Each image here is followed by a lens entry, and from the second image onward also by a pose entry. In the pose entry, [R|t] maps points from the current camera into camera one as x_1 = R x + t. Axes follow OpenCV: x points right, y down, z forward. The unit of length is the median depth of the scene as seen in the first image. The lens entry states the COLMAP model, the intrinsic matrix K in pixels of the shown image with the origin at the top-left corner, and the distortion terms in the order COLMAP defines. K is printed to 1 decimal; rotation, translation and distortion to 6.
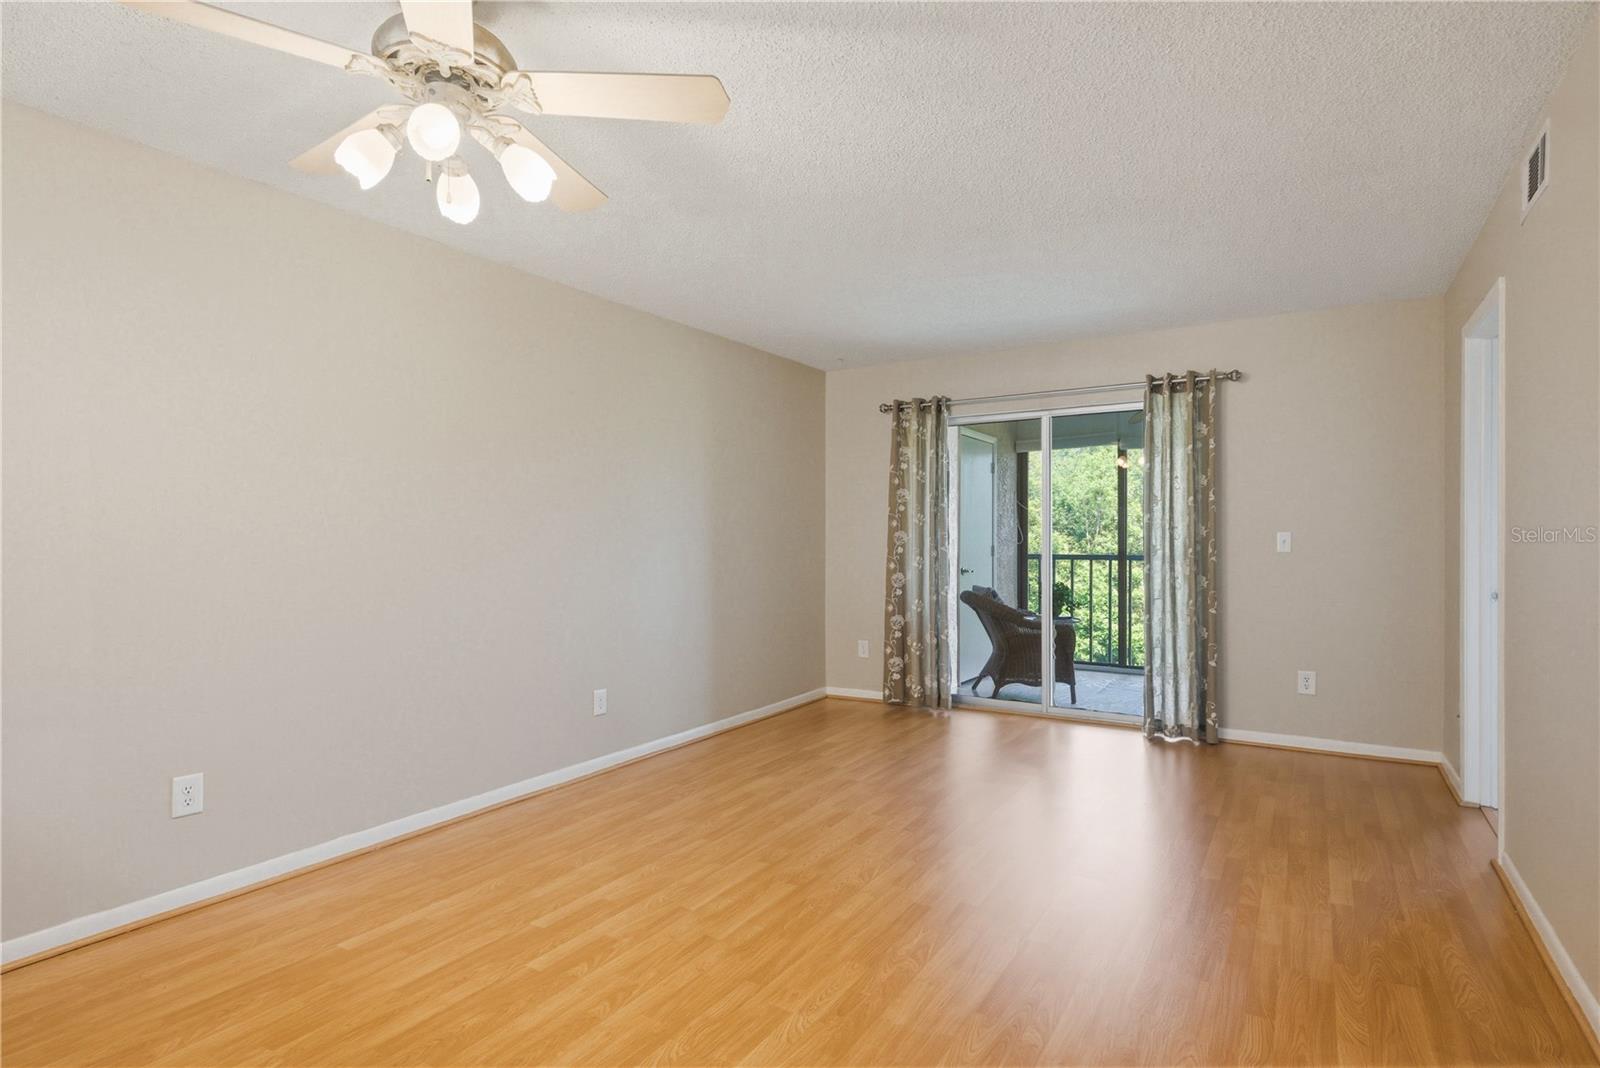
lens RADIAL K [[809.7, 0, 802.6], [0, 809.7, 531.3], [0, 0, 1]] dist [0.002717, -0.003109]
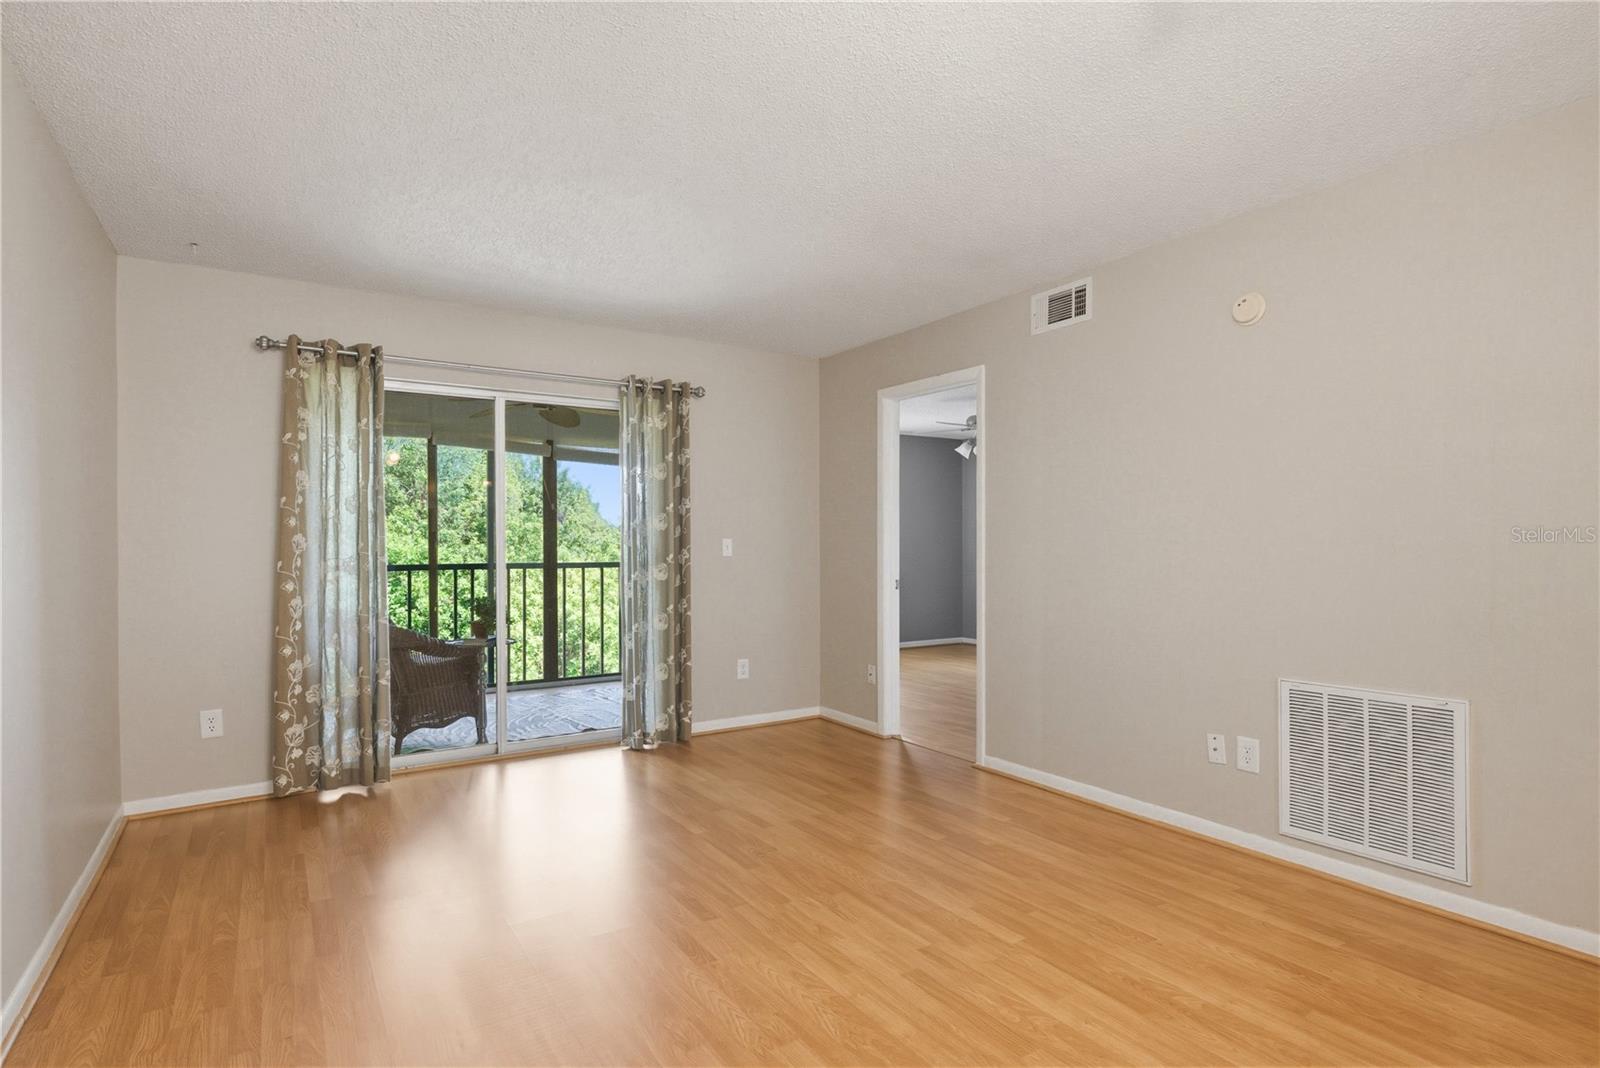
lens RADIAL K [[809.7, 0, 790.2], [0, 809.7, 548.5], [0, 0, 1]] dist [0.002717, -0.003109]
pose [[0.428428, -0.002501, 0.903573, -0.369754], [-0.003863, 0.999982, 0.004600, 0.008640], [-0.903568, -0.005462, 0.428410, 0.417757]]
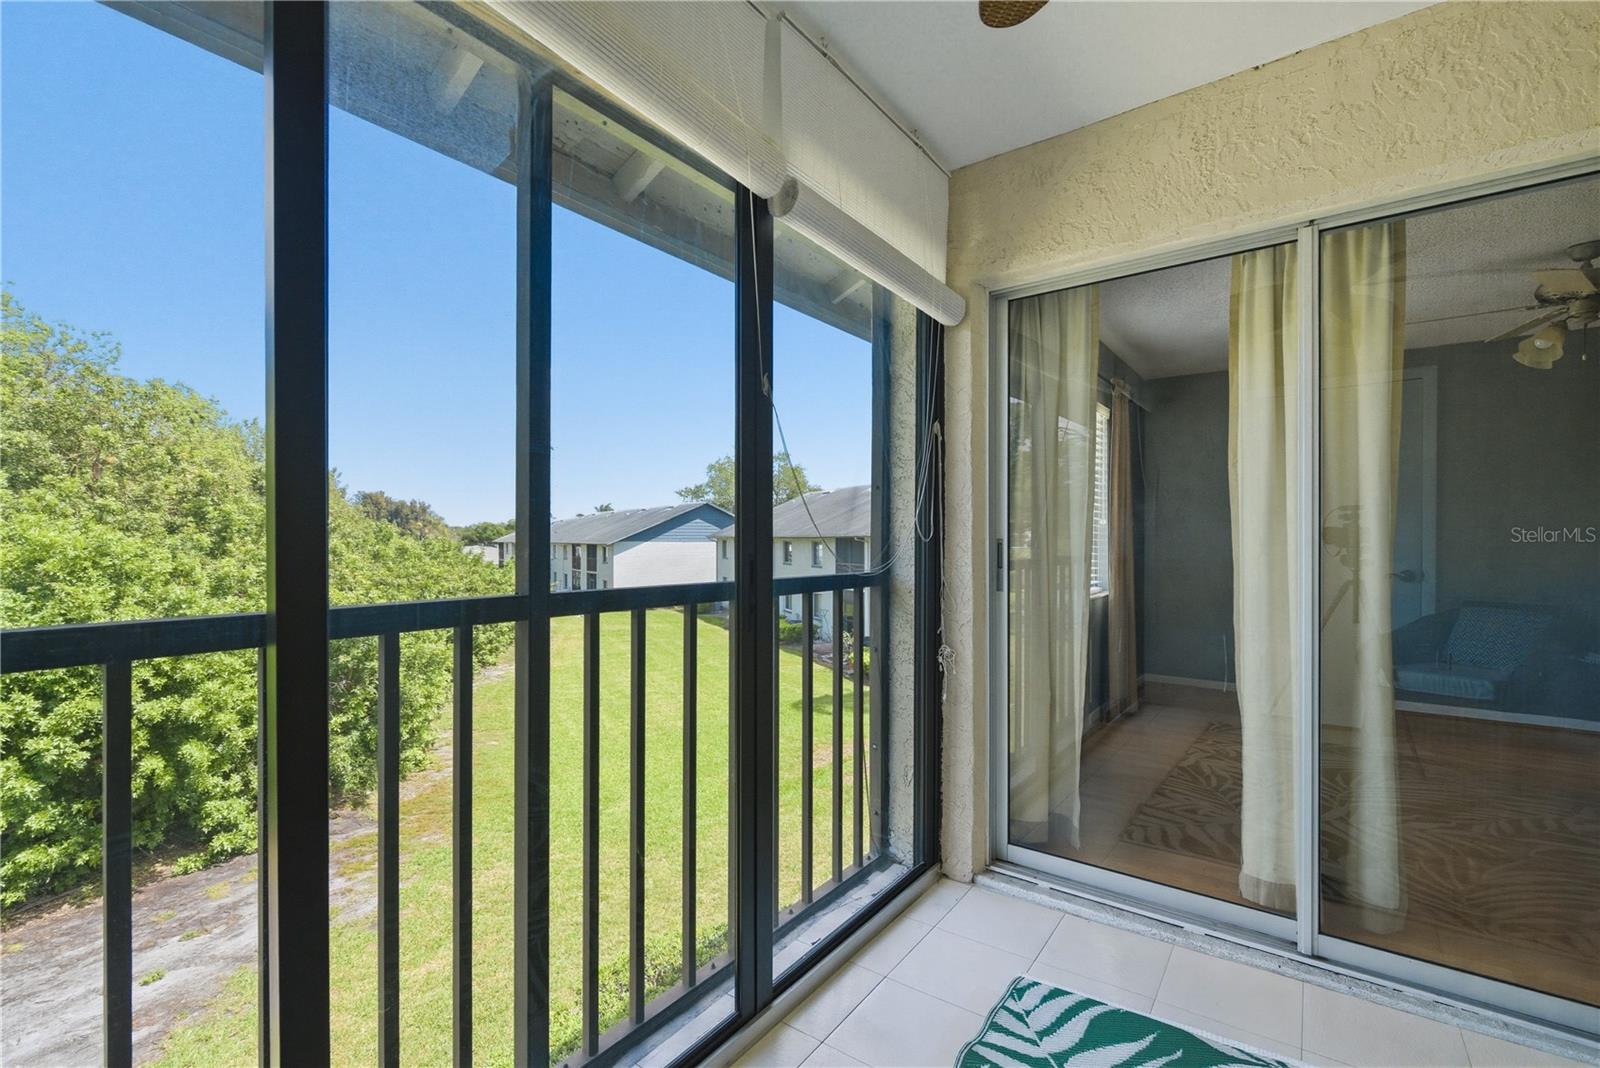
lens RADIAL K [[703.6, 0, 802.7], [0, 703.6, 540.3], [0, 0, 1]] dist [0.004056, -0.002284]
pose [[0.074526, 0.002550, 0.997216, 0.447524], [-0.011095, 0.999937, -0.001728, 0.018178], [-0.997157, -0.010936, 0.074550, 1.429150]]
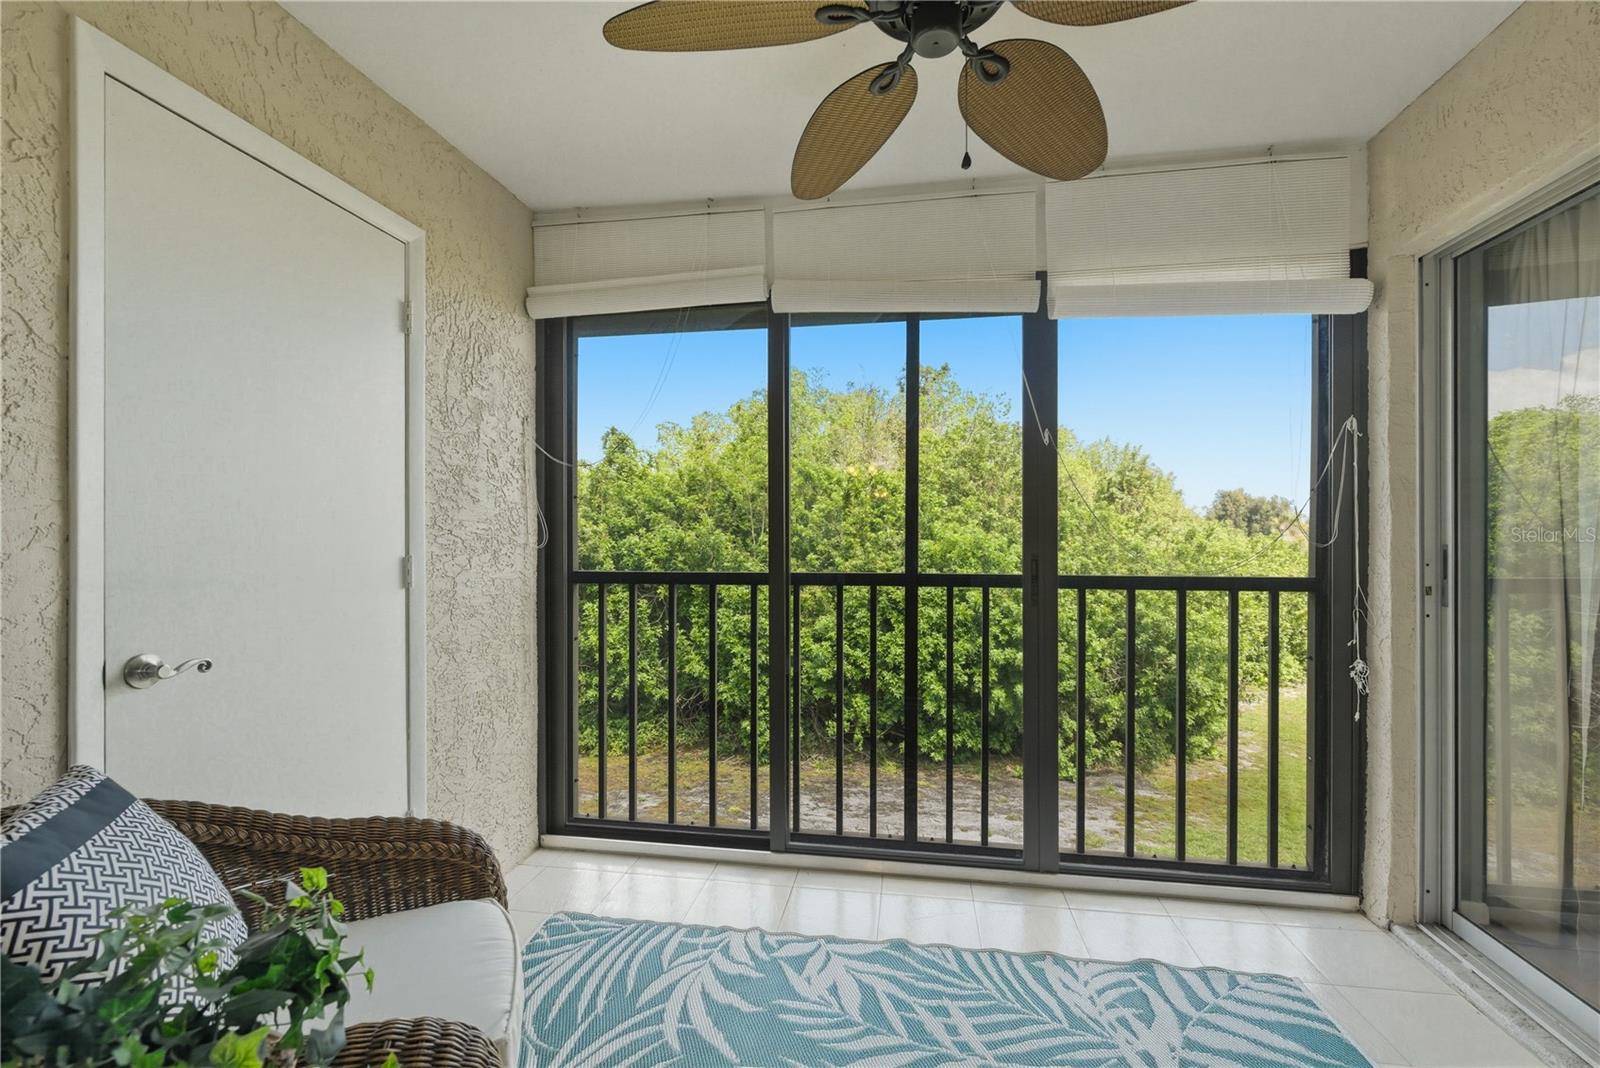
lens RADIAL K [[703.6, 0, 809.7], [0, 703.6, 535.9], [0, 0, 1]] dist [0.004056, -0.002284]
pose [[0.917194, 0.004312, 0.398417, 0.440716], [-0.007737, 0.999946, 0.006989, 0.008834], [-0.398365, -0.009492, 0.917178, 1.058908]]
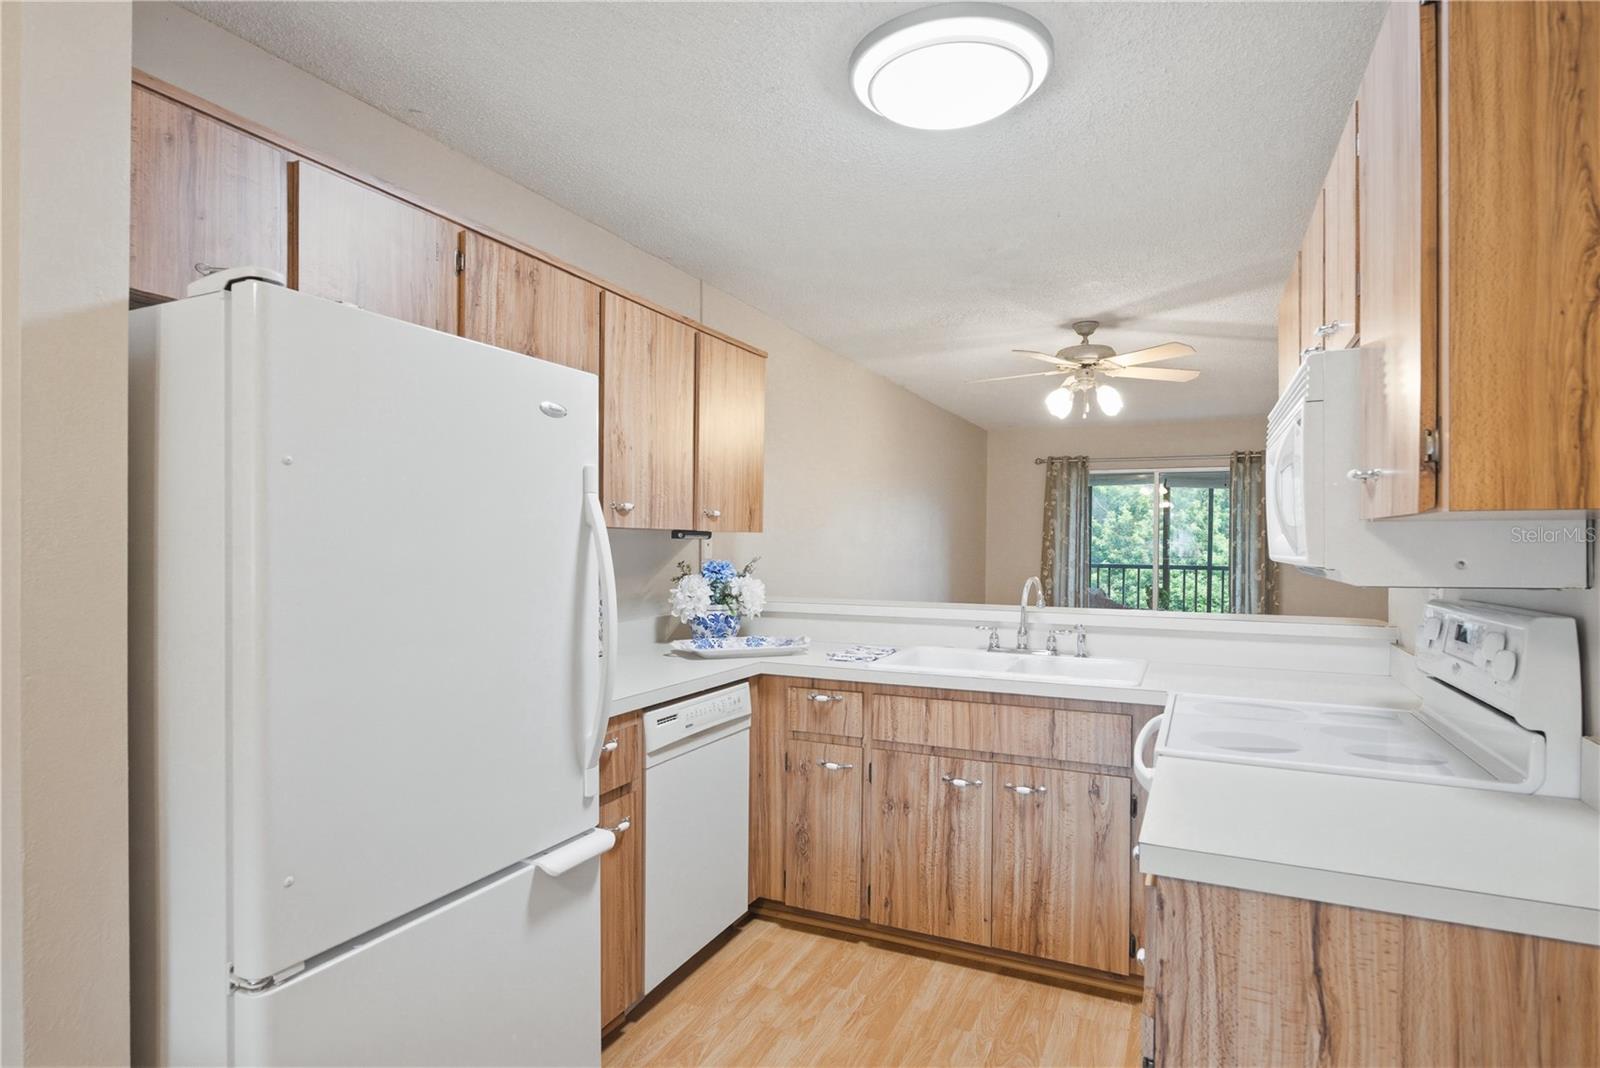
lens RADIAL K [[842.3, 0, 789.0], [0, 842.3, 537.8], [0, 0, 1]] dist [-0.000858, 0.000656]
pose [[0.992225, 0.010973, 0.123973, -0.613504], [-0.011445, 0.999930, 0.003093, -0.022517], [-0.123931, -0.004488, 0.992281, -0.501487]]
